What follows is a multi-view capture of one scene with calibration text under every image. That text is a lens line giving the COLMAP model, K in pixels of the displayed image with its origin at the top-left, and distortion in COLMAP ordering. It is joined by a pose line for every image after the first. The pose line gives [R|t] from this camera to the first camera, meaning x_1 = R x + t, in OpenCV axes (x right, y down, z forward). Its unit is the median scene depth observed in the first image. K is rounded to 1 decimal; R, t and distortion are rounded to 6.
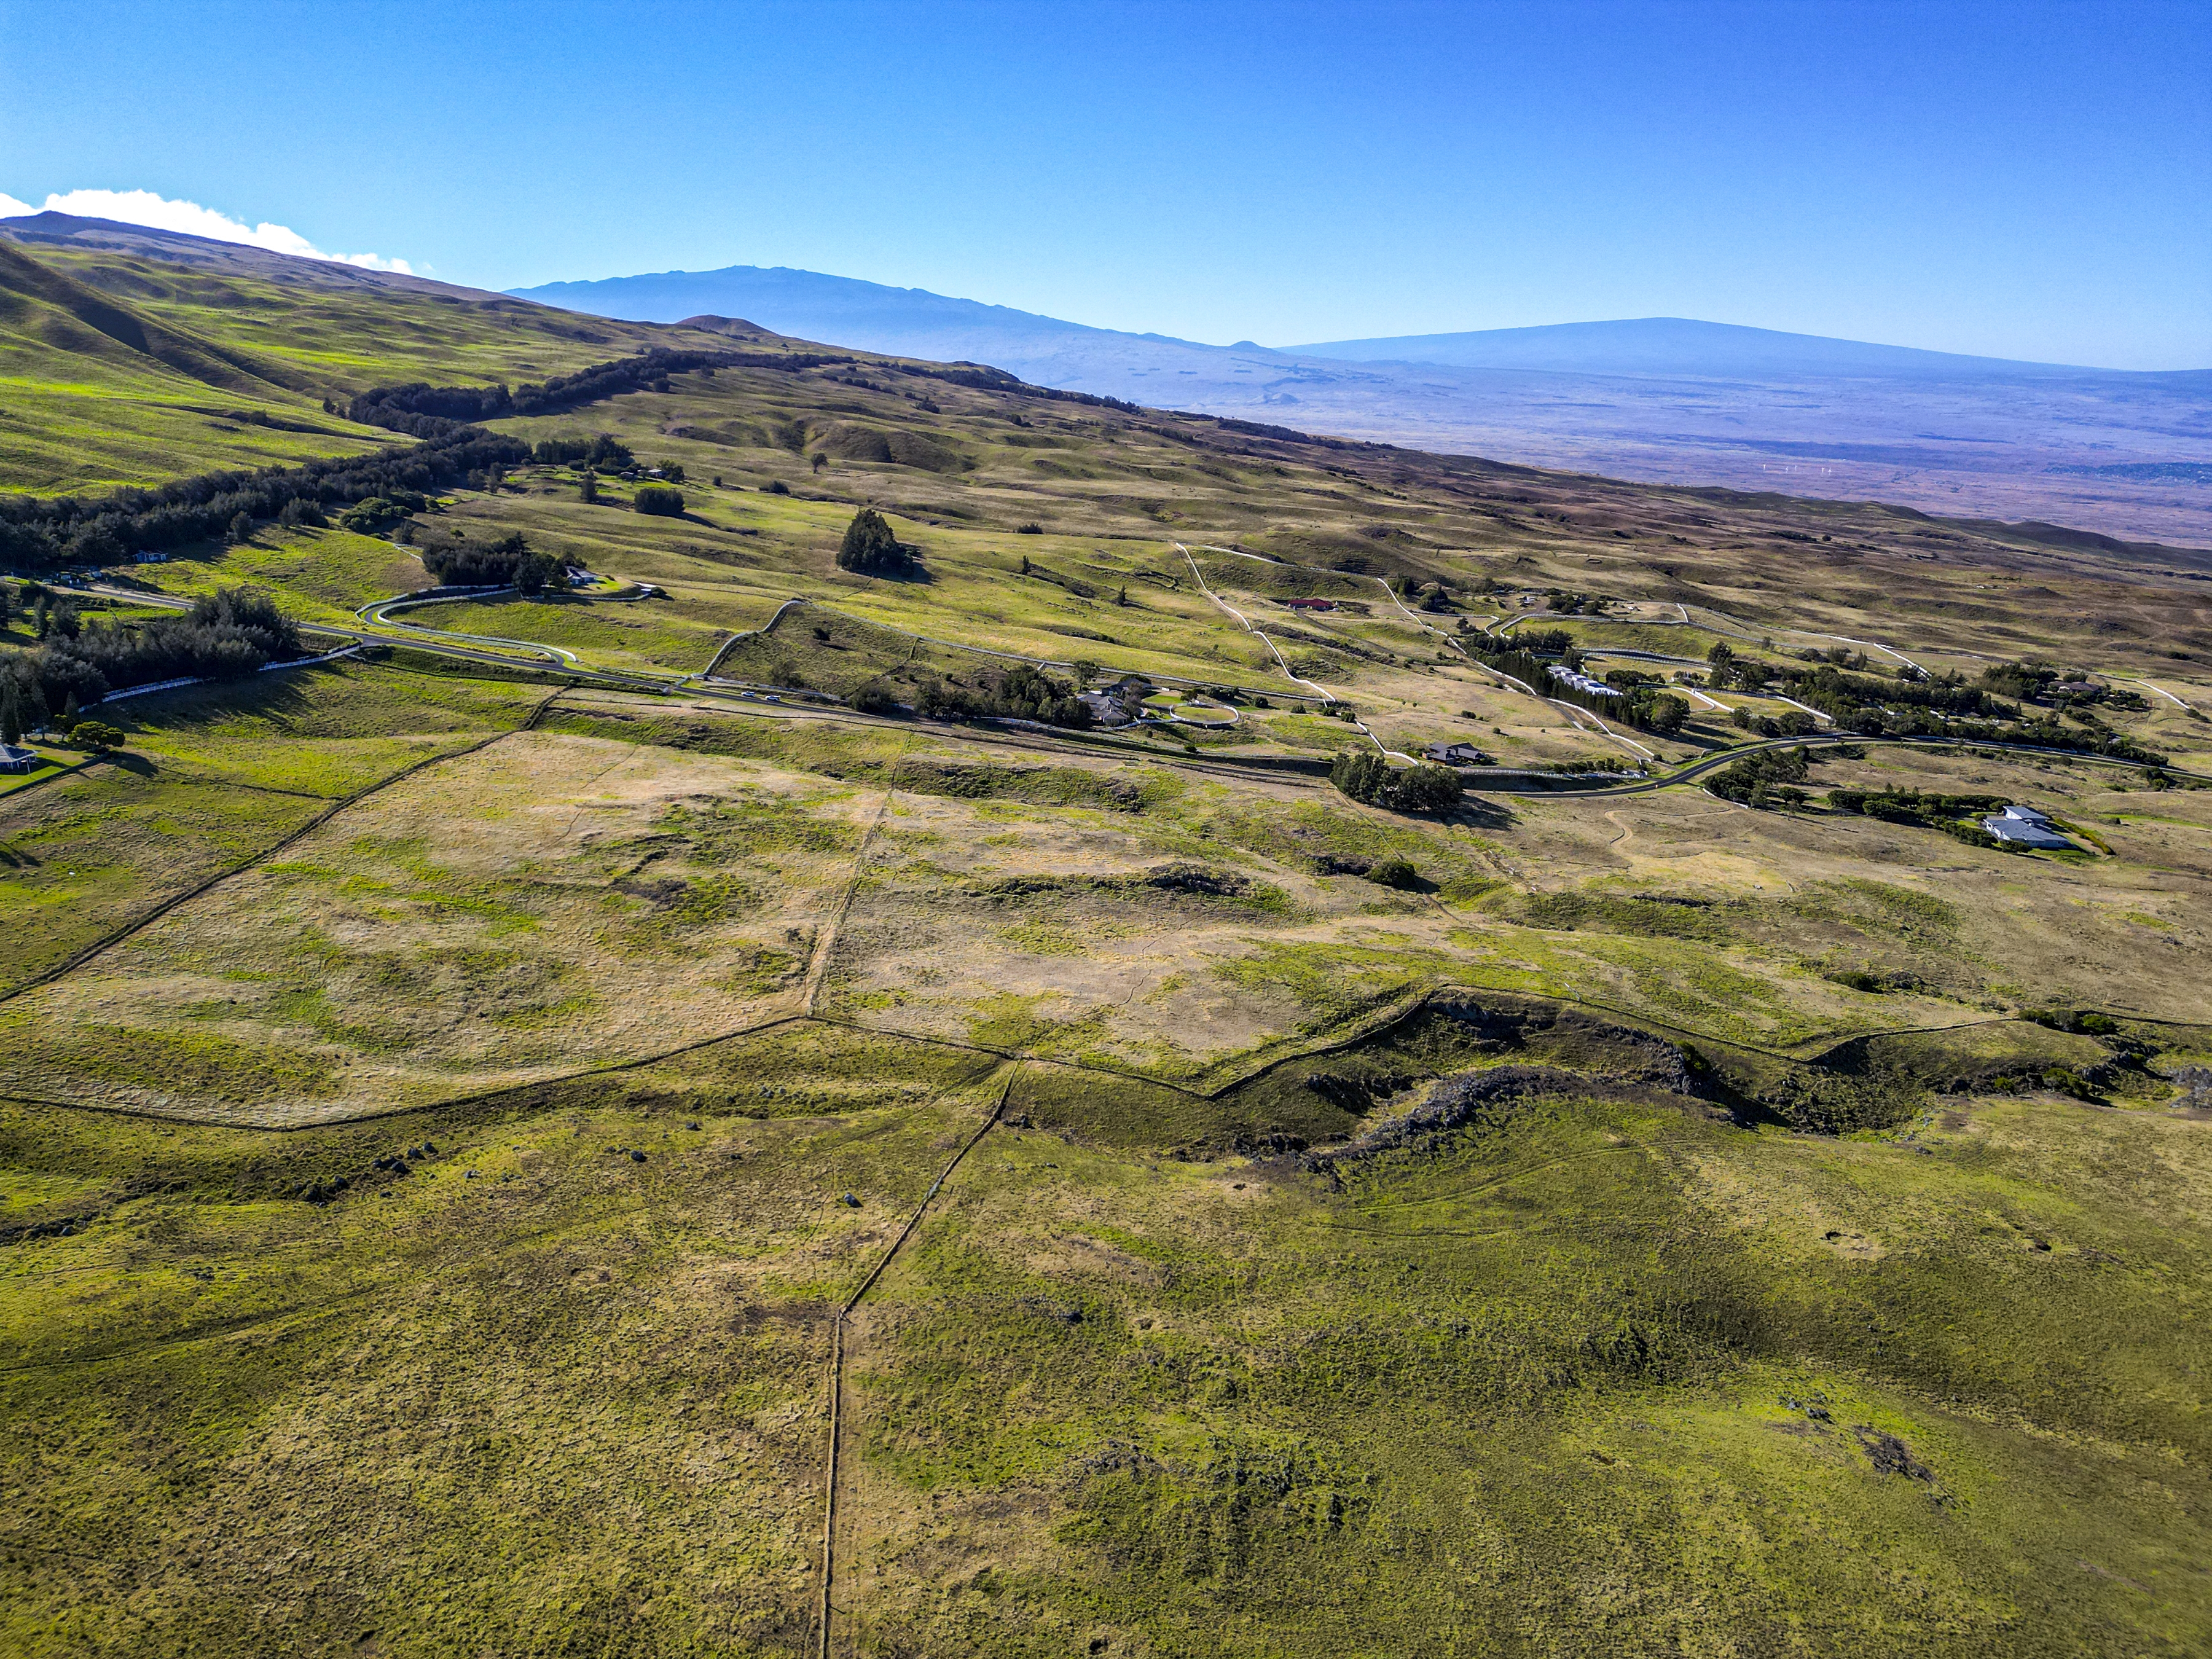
lens RADIAL K [[1540.2, 0, 1102.6], [0, 1540.2, 831.0], [0, 0, 1]] dist [0.079341, -0.079928]
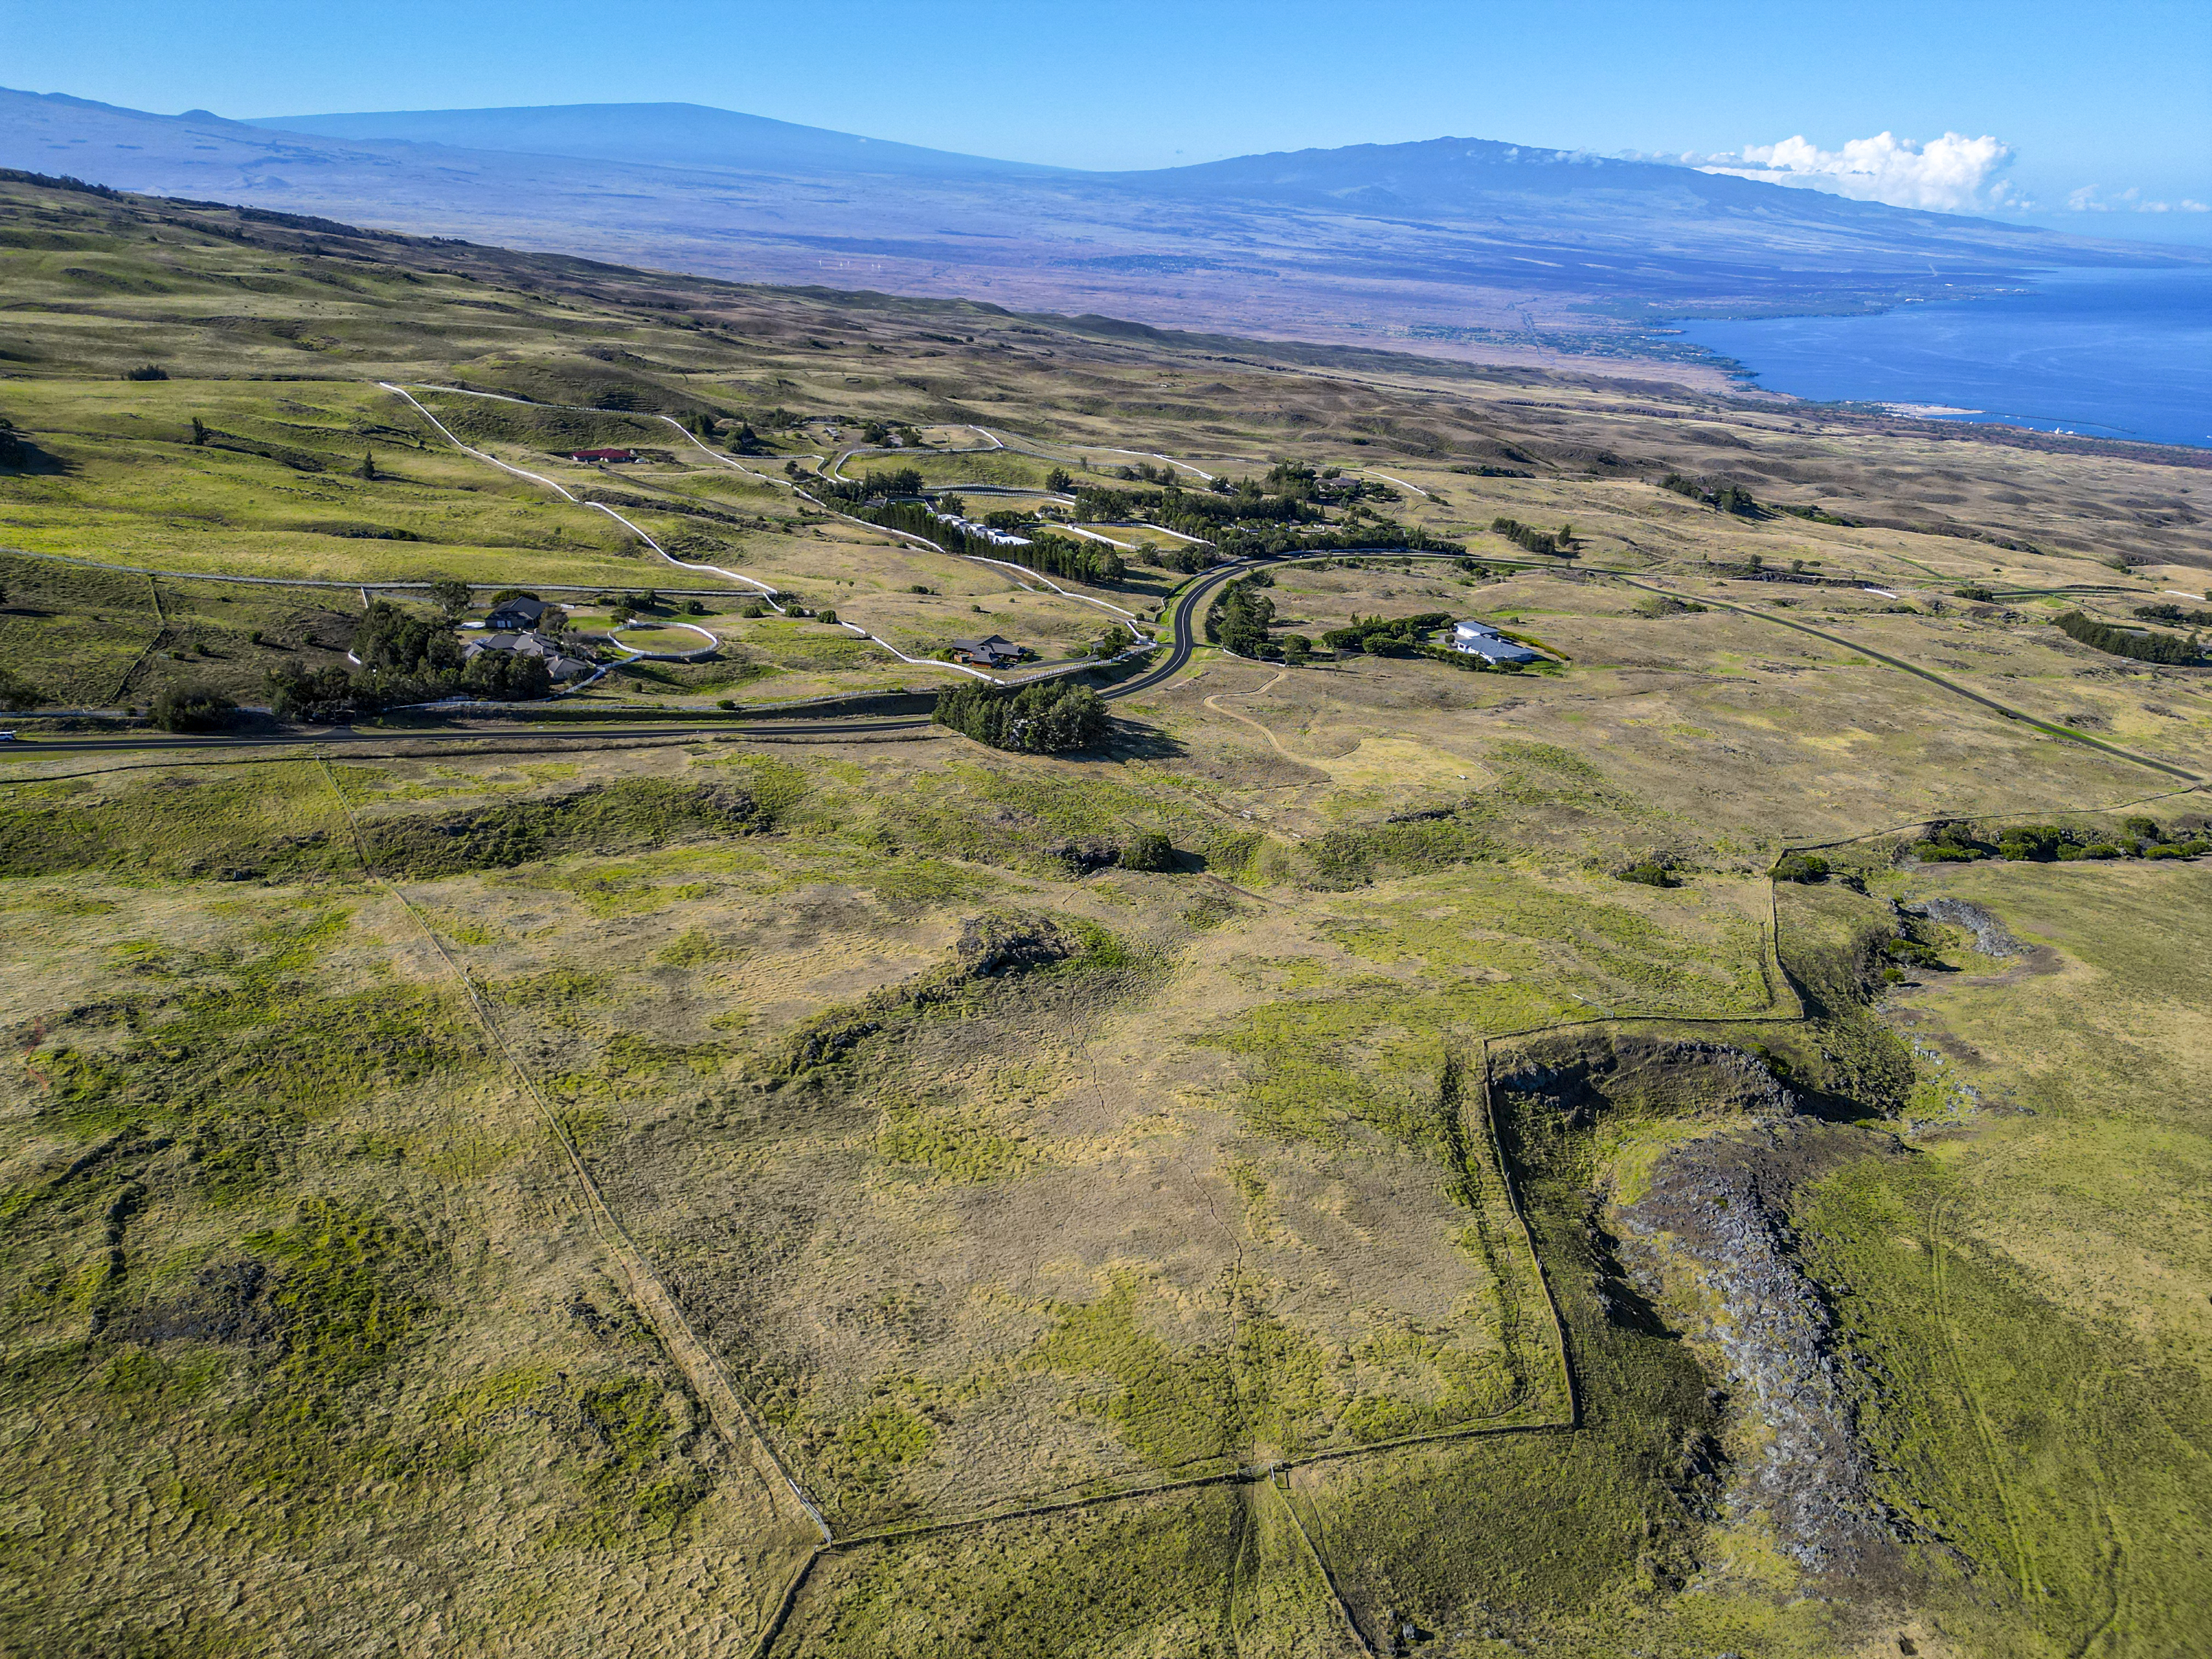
lens RADIAL K [[1540.2, 0, 1102.6], [0, 1540.2, 831.0], [0, 0, 1]] dist [0.079341, -0.079928]
pose [[0.840417, -0.202234, 0.502792, -0.165735], [0.140941, 0.977401, 0.157550, -0.083344], [-0.523292, -0.061544, 0.849928, 0.288633]]
